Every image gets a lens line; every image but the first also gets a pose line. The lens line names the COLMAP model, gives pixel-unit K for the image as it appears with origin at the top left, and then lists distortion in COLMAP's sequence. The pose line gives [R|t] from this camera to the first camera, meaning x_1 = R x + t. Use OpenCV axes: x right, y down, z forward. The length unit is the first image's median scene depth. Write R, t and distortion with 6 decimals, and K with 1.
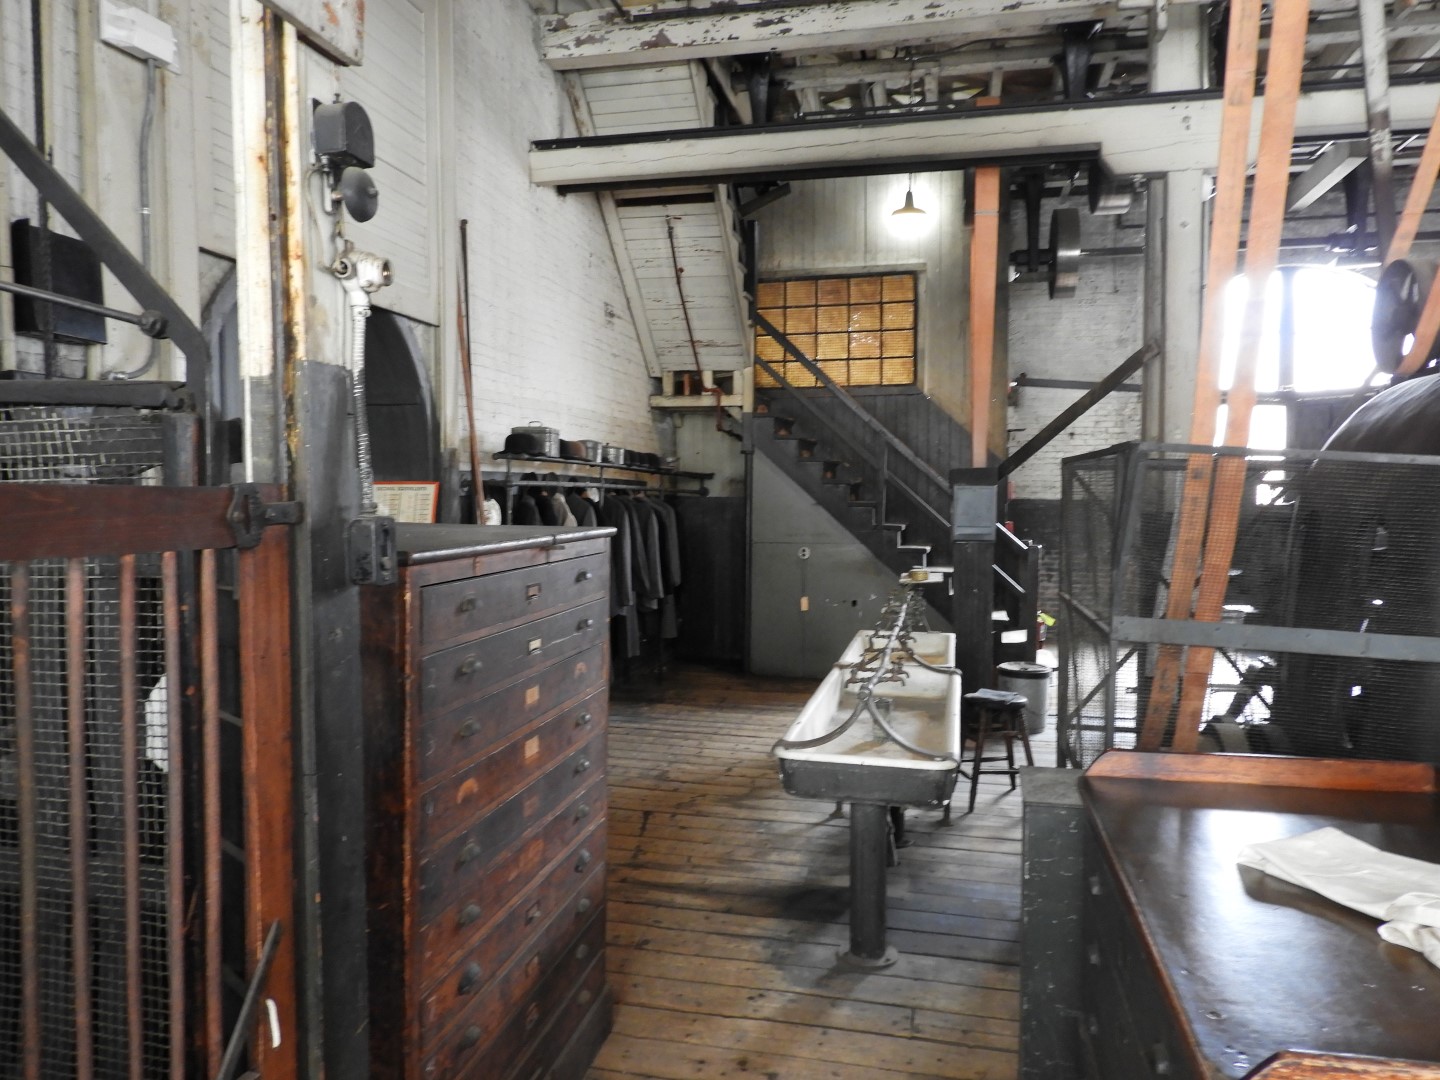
lens RADIAL K [[1023.2, 0, 720.0], [0, 1023.2, 540.0], [0, 0, 1]] dist [0.007527, -0.003280]
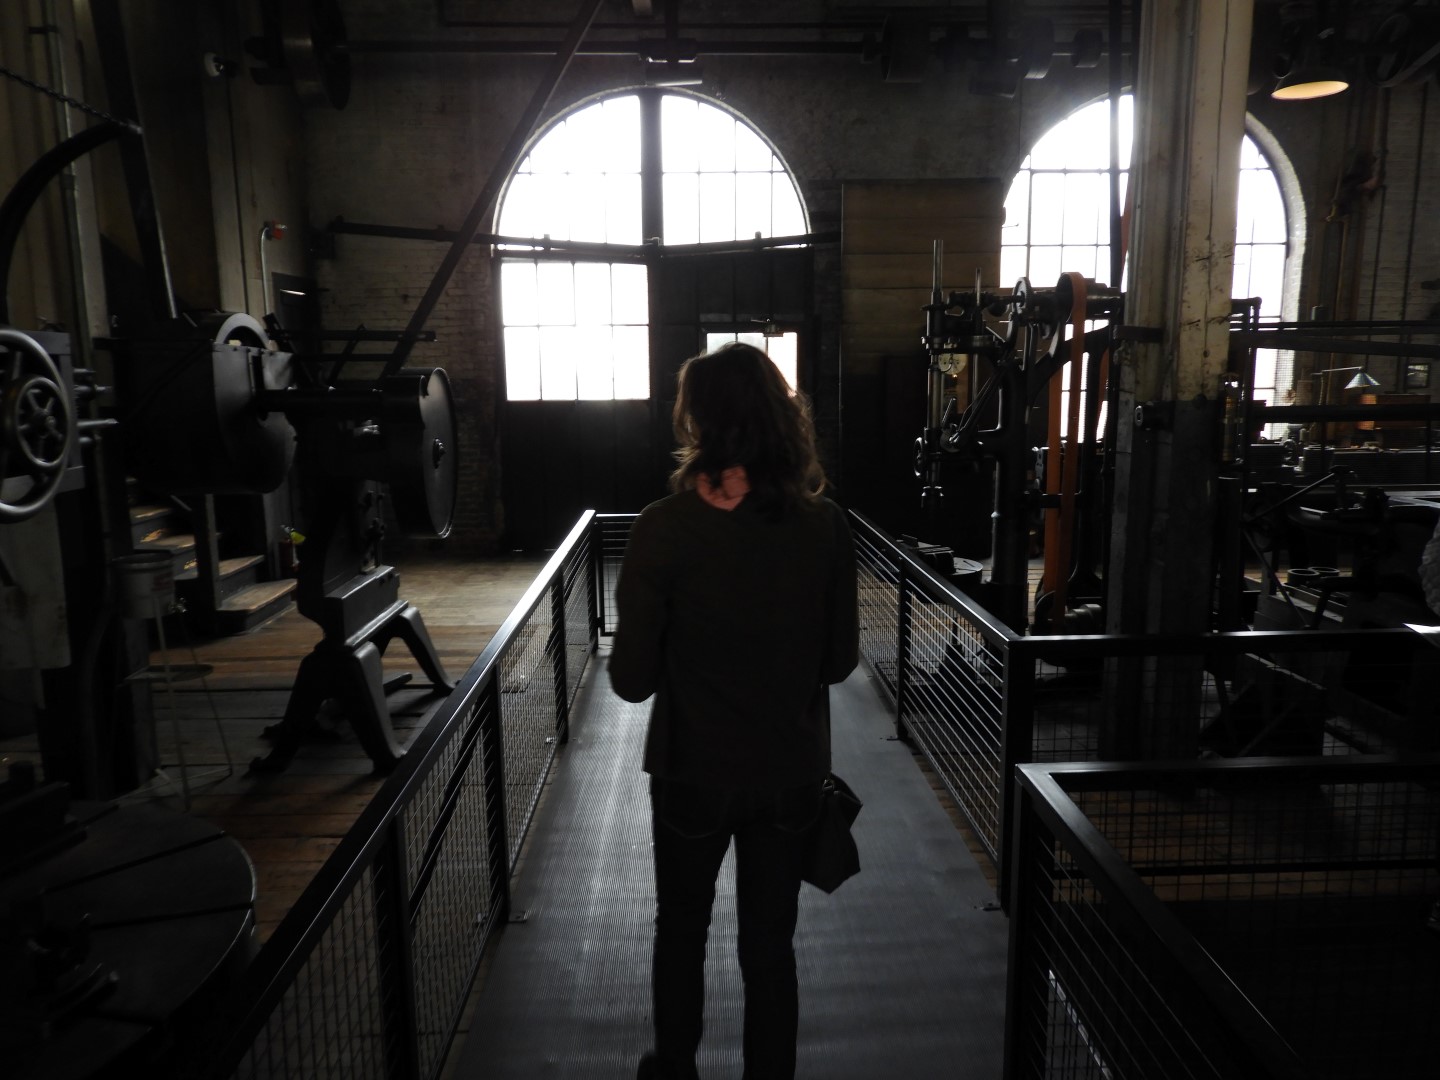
lens RADIAL K [[1023.2, 0, 720.0], [0, 1023.2, 540.0], [0, 0, 1]] dist [0.007527, -0.003280]
pose [[0.969426, -0.047765, 0.240689, 0.384741], [0.019650, 0.992833, 0.117882, -0.005085], [-0.244595, -0.109548, 0.963417, 0.157861]]
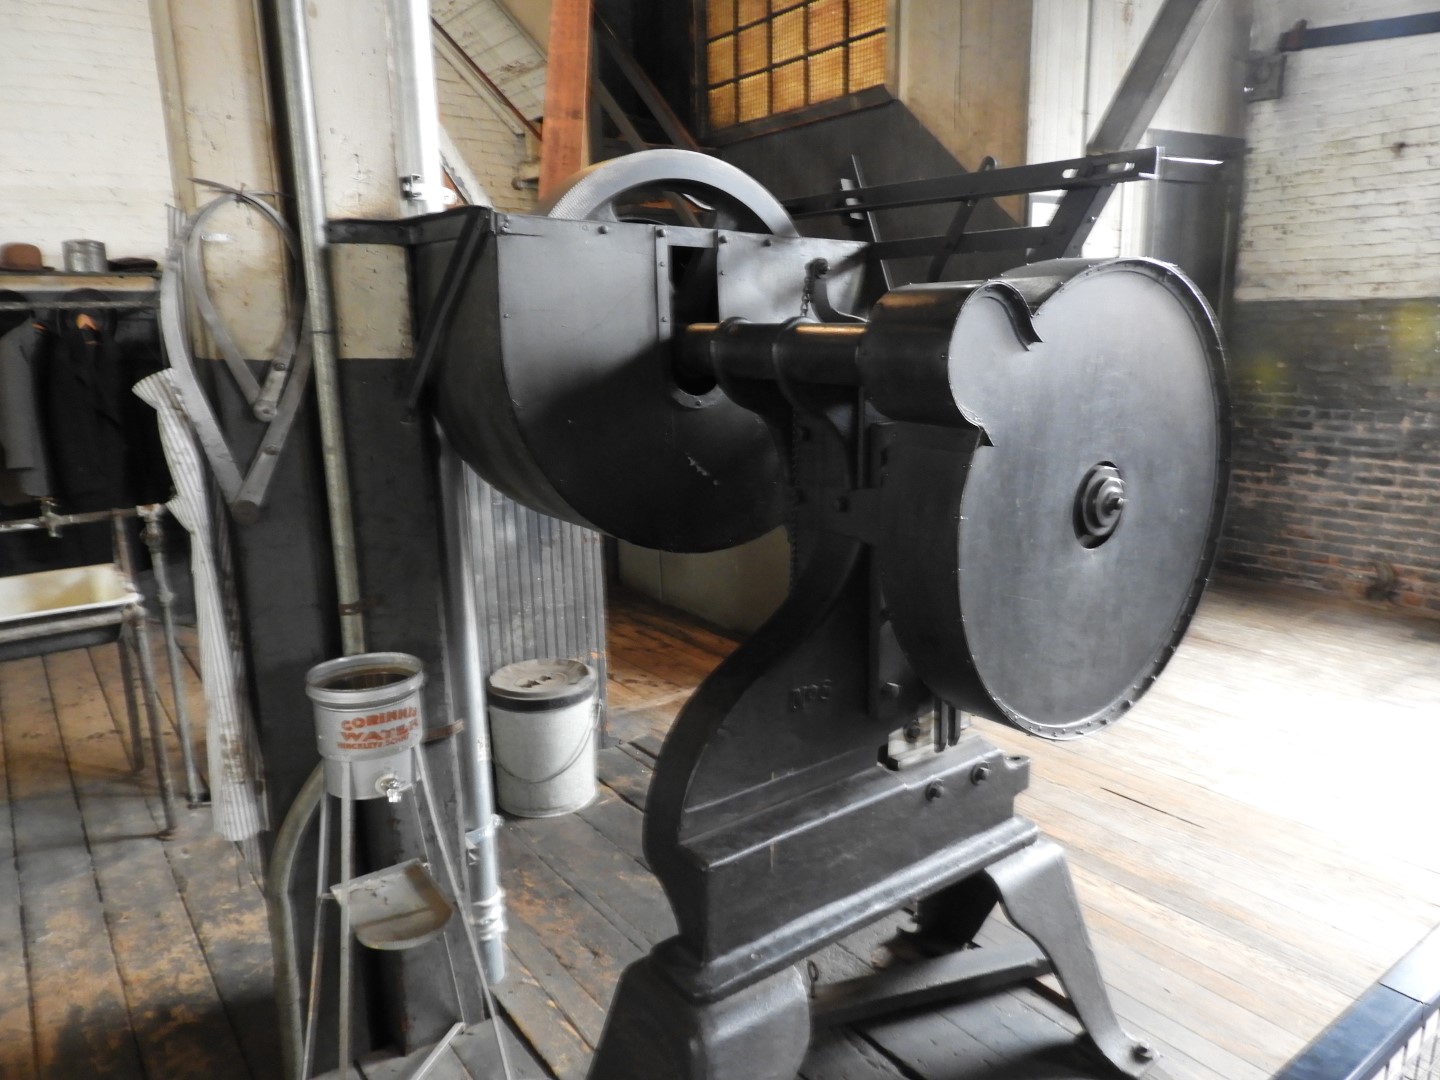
lens RADIAL K [[1023.2, 0, 720.0], [0, 1023.2, 540.0], [0, 0, 1]] dist [0.007527, -0.003280]
pose [[0.757561, 0.122001, -0.641263, 0.430857], [-0.005521, 0.983541, 0.180598, -0.015229], [0.652741, -0.133274, 0.745766, 0.462606]]
